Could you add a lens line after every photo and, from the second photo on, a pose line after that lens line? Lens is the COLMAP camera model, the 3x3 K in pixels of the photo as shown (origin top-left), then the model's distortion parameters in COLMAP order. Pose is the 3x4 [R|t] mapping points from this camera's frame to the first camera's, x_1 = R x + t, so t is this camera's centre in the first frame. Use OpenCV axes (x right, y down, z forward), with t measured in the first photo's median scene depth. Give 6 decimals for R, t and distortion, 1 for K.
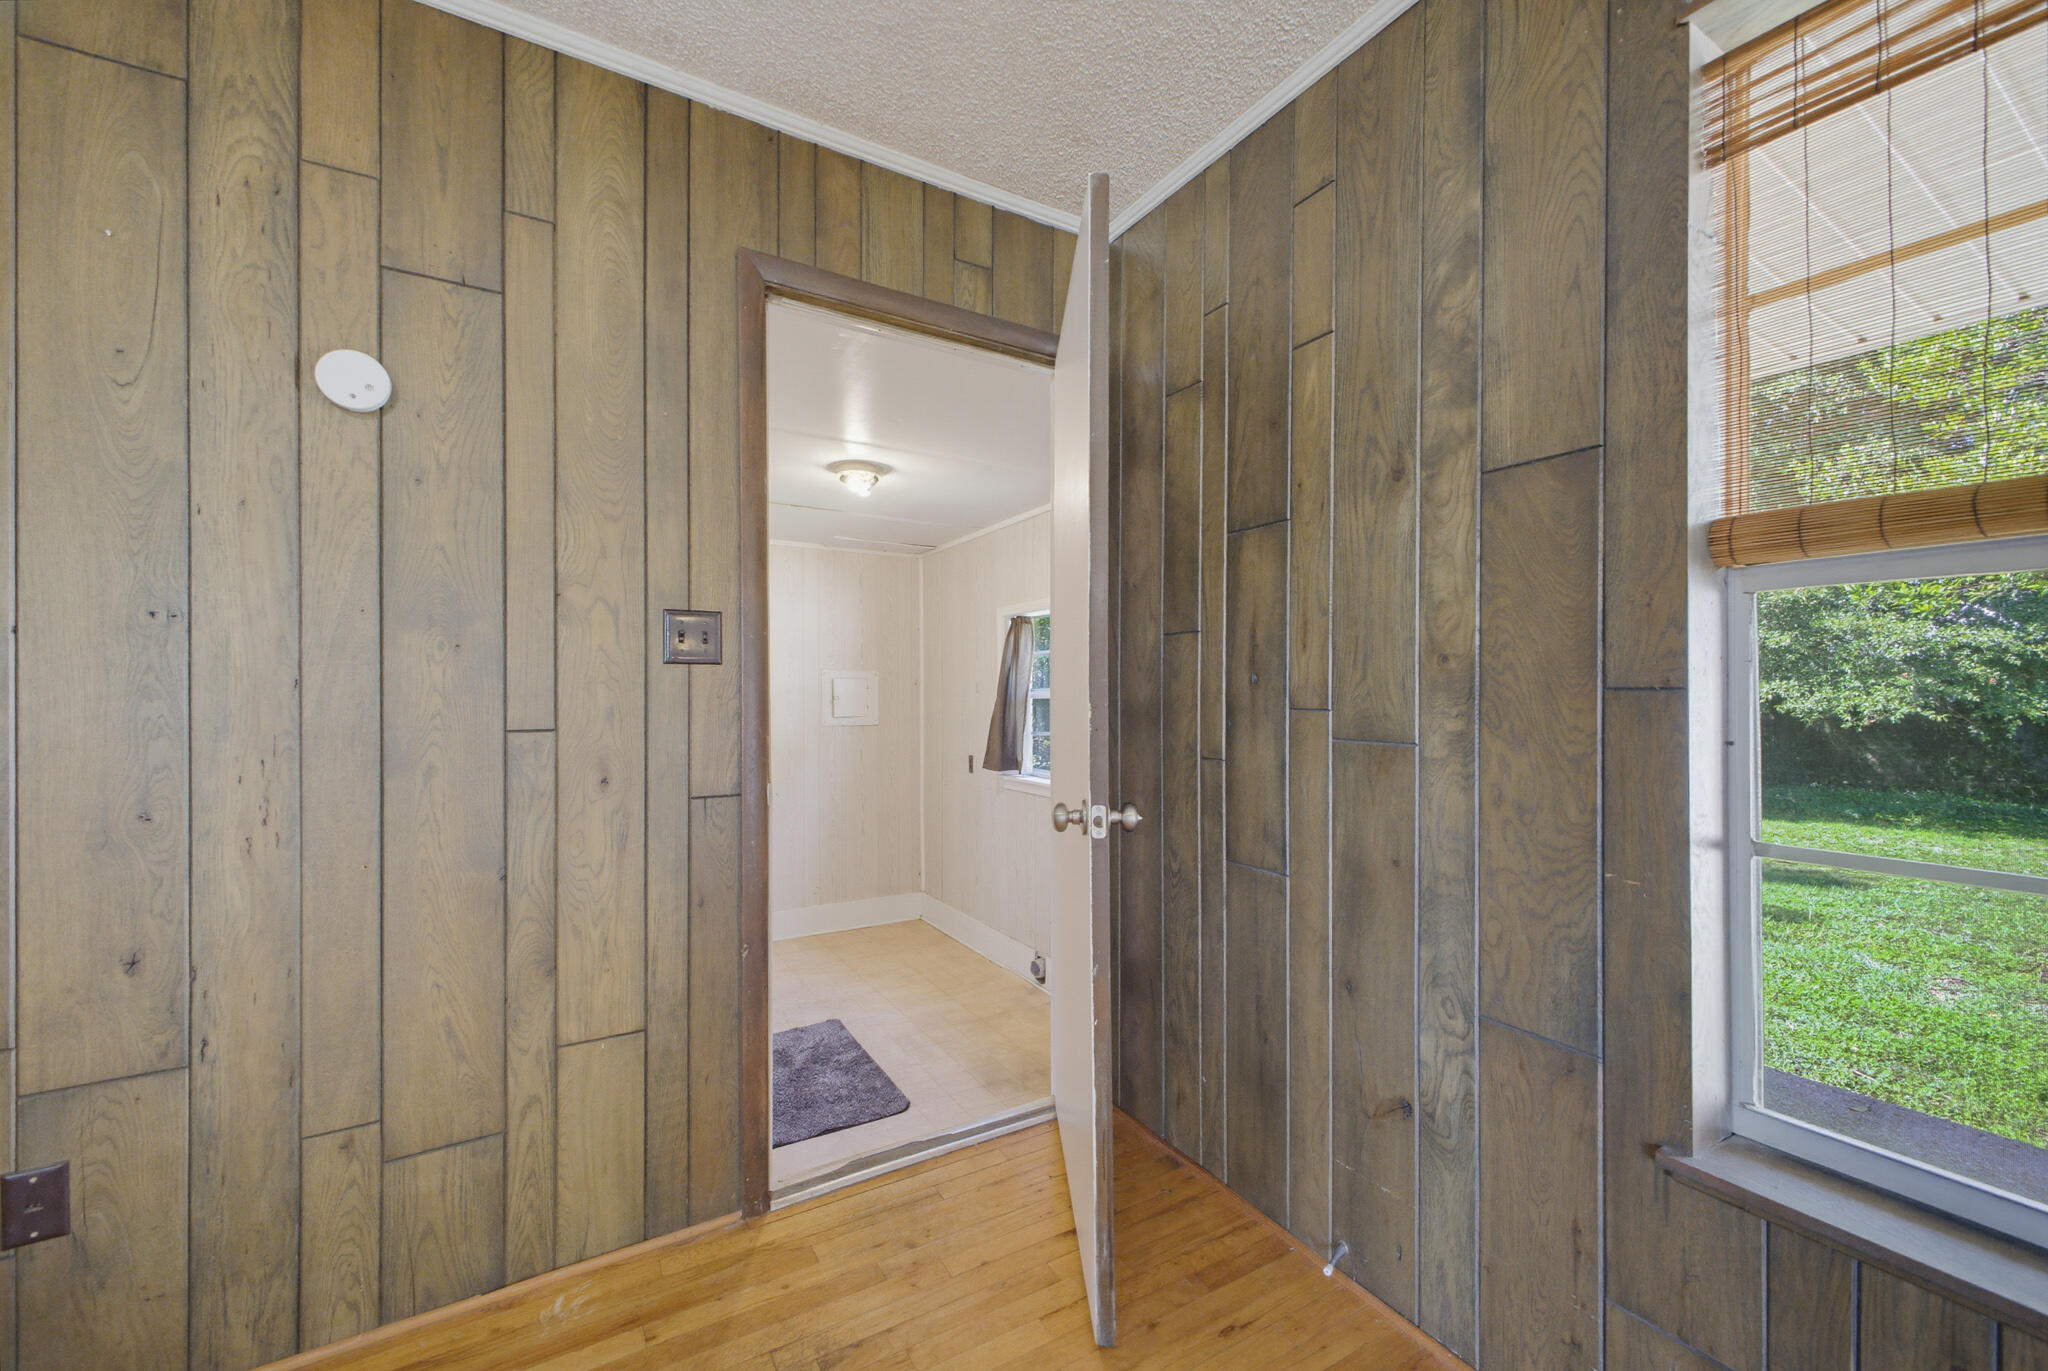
lens RADIAL K [[811.4, 0, 1019.2], [0, 811.4, 694.4], [0, 0, 1]] dist [0.019002, -0.006087]
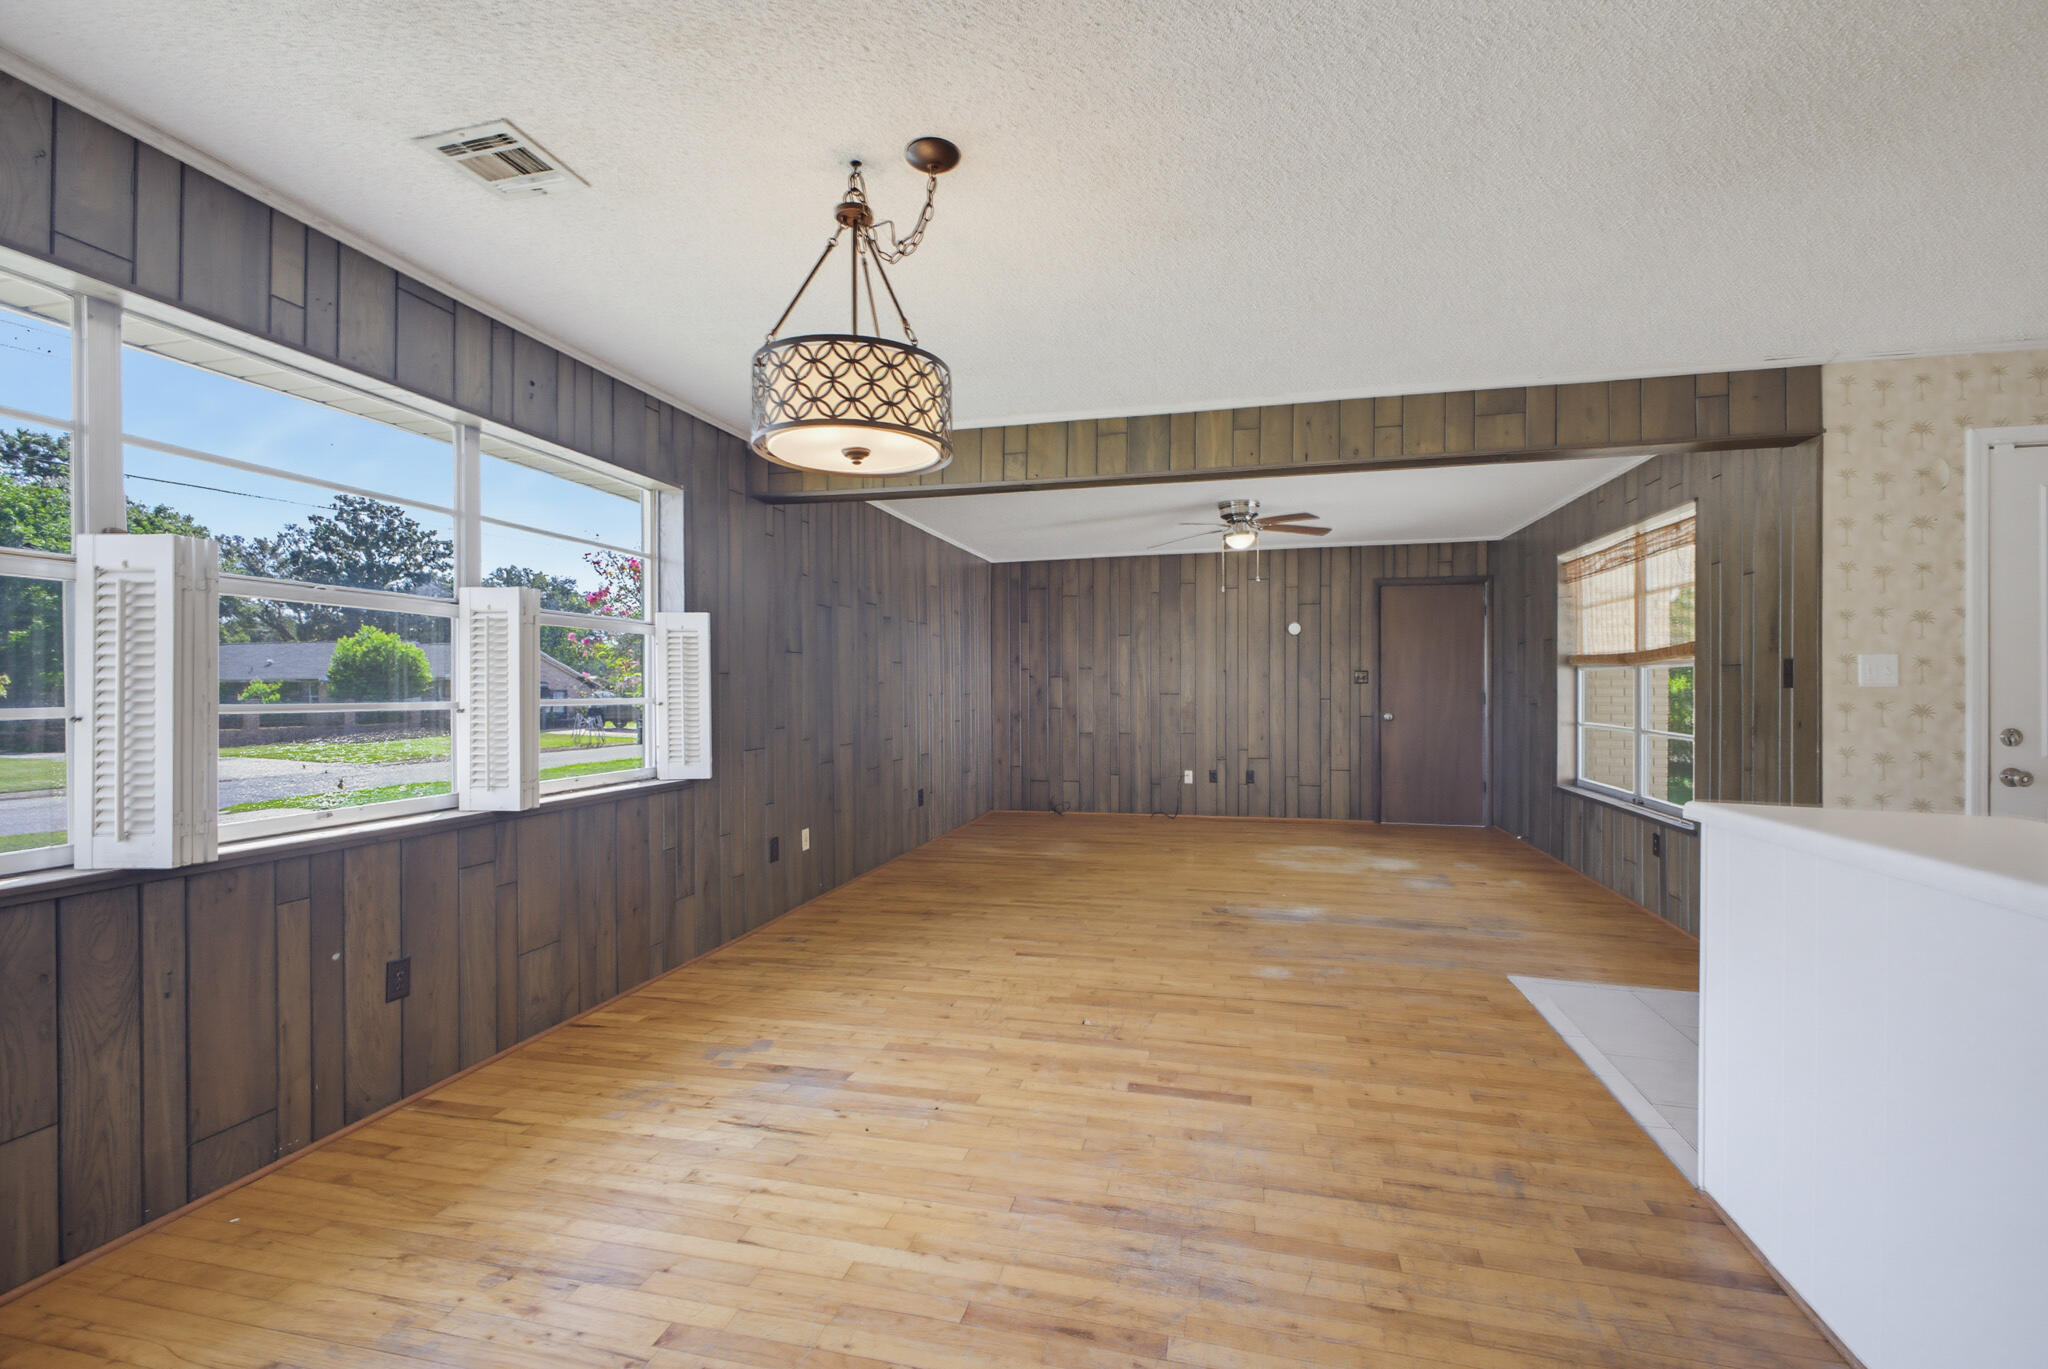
lens RADIAL K [[843.3, 0, 1044.3], [0, 843.3, 692.5], [0, 0, 1]] dist [0.003804, -0.002681]
pose [[0.719991, 0.005233, -0.693964, 1.507521], [0.001128, 0.999961, 0.008711, -0.032868], [0.693983, -0.007054, 0.719957, -3.406956]]
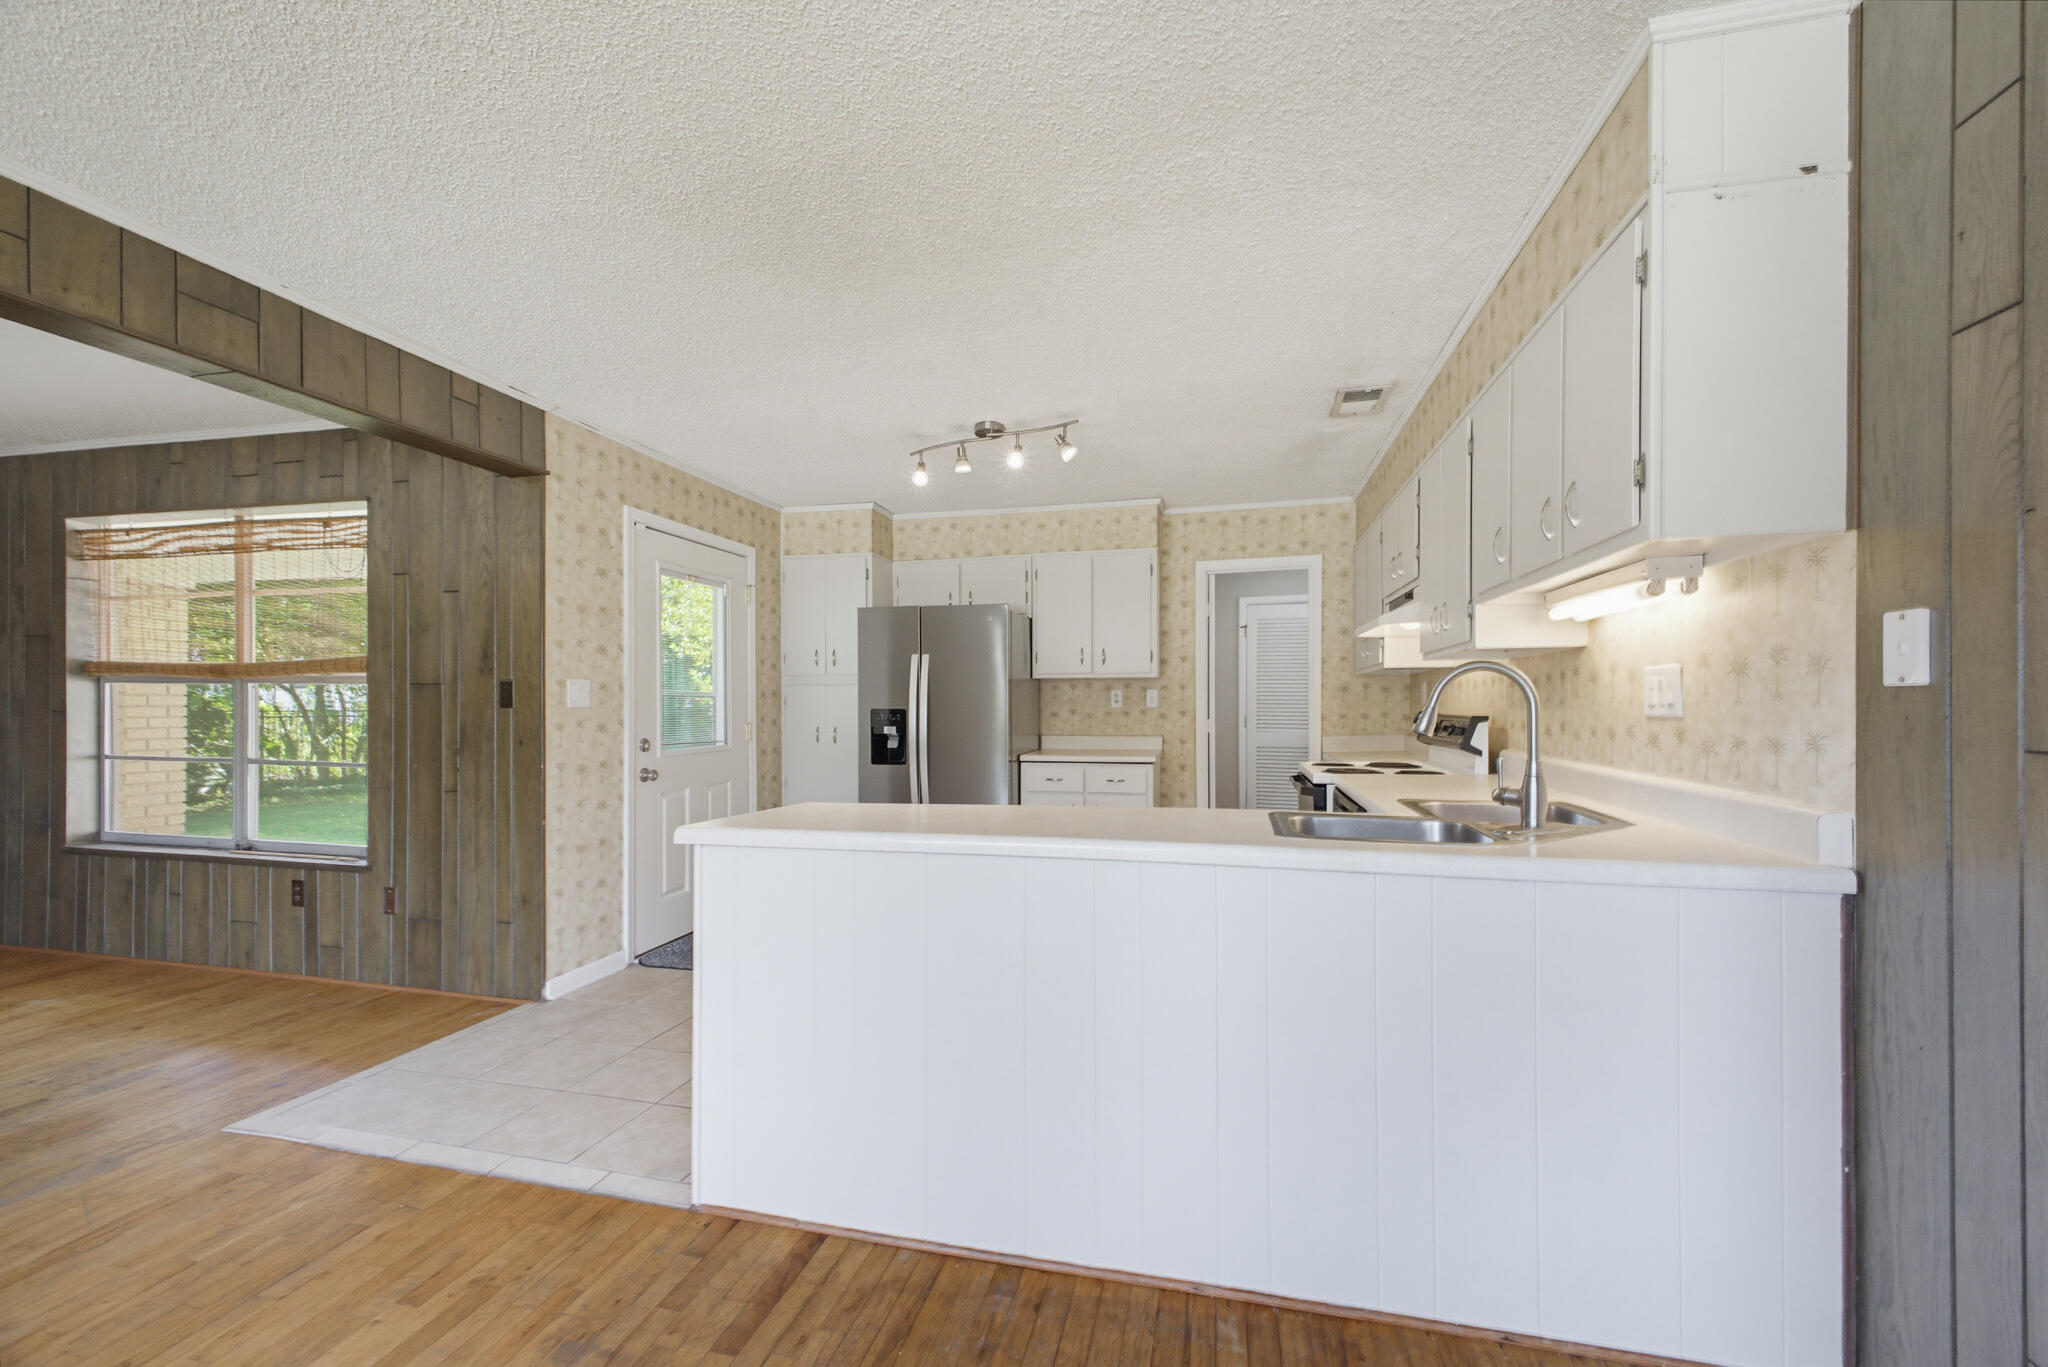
lens RADIAL K [[811.4, 0, 1023.6], [0, 811.4, 702.4], [0, 0, 1]] dist [0.019002, -0.006087]
pose [[0.700970, 0.004601, 0.713176, 0.836709], [-0.005346, 0.999985, -0.001197, -0.044153], [-0.713170, -0.002974, 0.700984, -3.063774]]
